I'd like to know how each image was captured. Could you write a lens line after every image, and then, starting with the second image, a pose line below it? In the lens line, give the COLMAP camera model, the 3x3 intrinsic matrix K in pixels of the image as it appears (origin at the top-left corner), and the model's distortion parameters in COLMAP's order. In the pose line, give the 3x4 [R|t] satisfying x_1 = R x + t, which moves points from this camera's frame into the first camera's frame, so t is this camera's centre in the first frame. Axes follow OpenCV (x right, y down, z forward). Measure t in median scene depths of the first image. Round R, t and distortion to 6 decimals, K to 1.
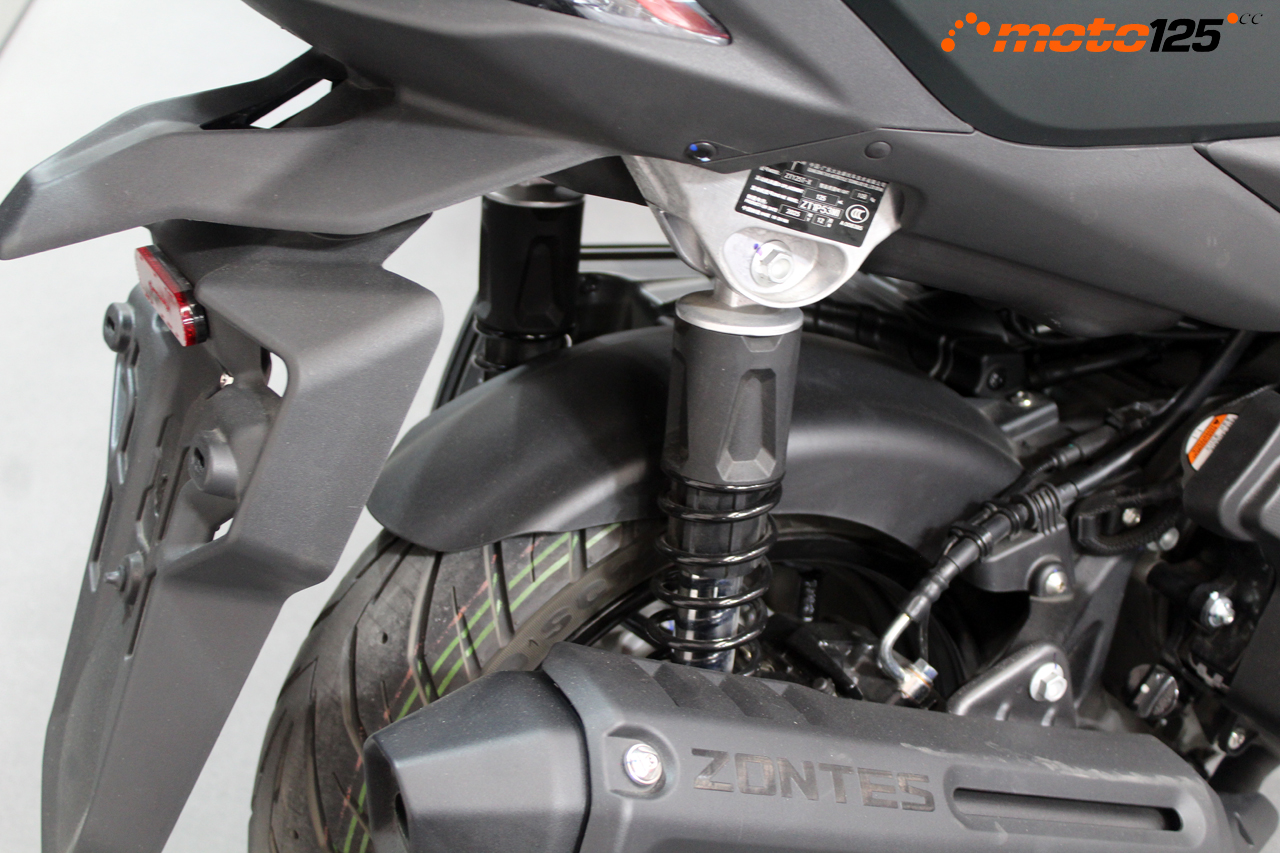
lens RADIAL K [[1716.9, 0, 640.0], [0, 1716.9, 426.5], [0, 0, 1]] dist [0.012326, 0.042763]
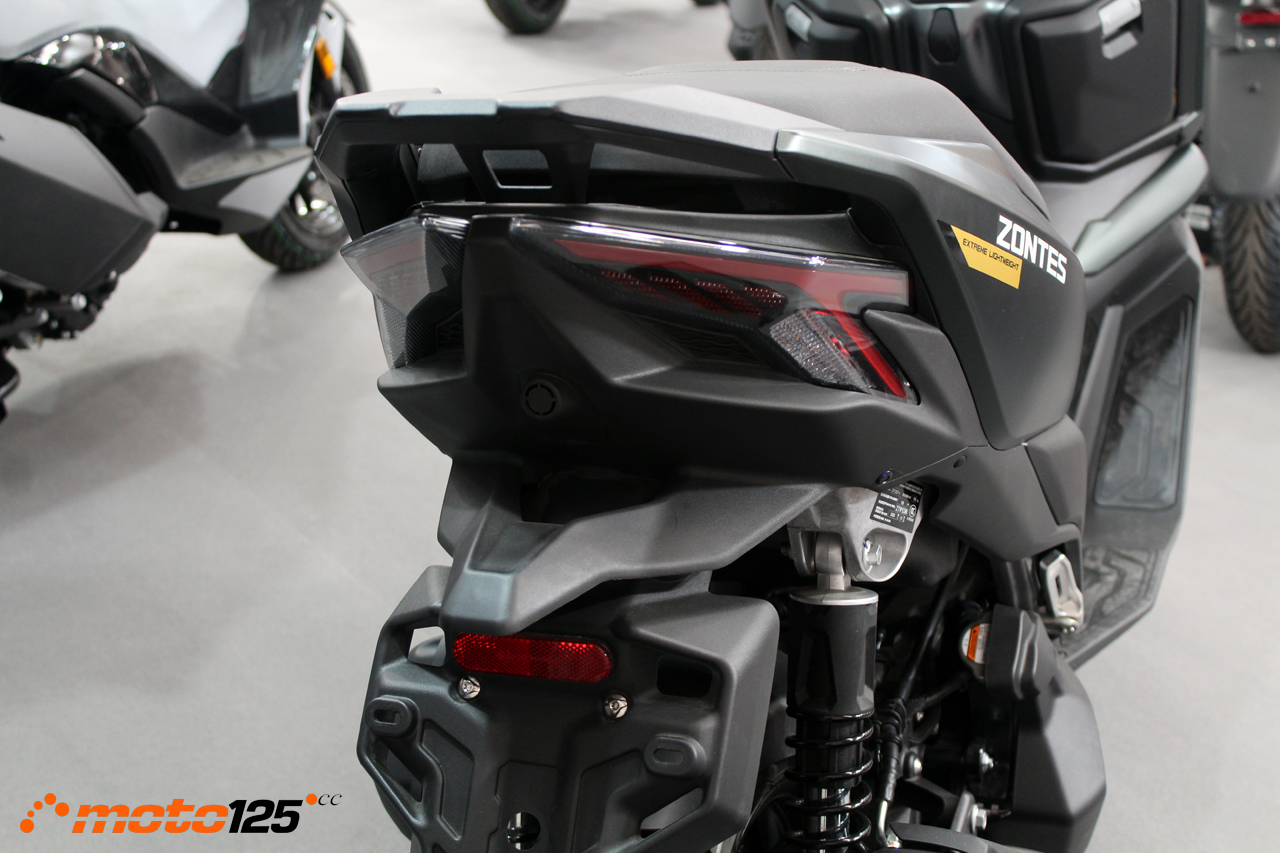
lens RADIAL K [[1765.5, 0, 640.0], [0, 1765.5, 426.5], [0, 0, 1]] dist [-0.007530, 0.057397]
pose [[0.759606, -0.108118, 0.641334, -1.056893], [0.262825, 0.953013, -0.150632, -0.021817], [-0.594913, 0.282979, 0.752330, -0.065950]]
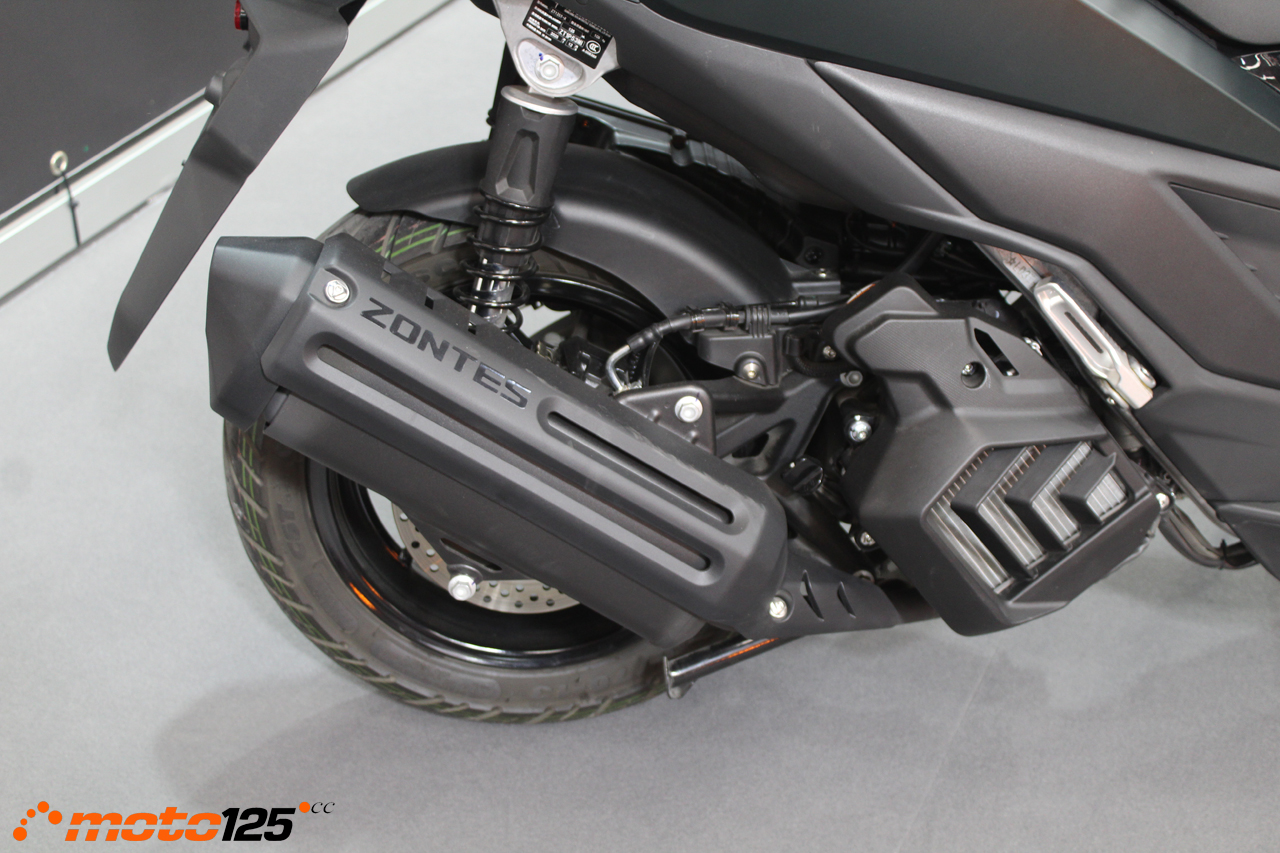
lens RADIAL K [[1765.5, 0, 640.0], [0, 1765.5, 426.5], [0, 0, 1]] dist [-0.007530, 0.057397]
pose [[0.886112, 0.305413, -0.348611, 0.860706], [-0.323452, 0.946220, 0.006807, 0.193077], [0.331941, 0.106727, 0.937243, -0.529898]]
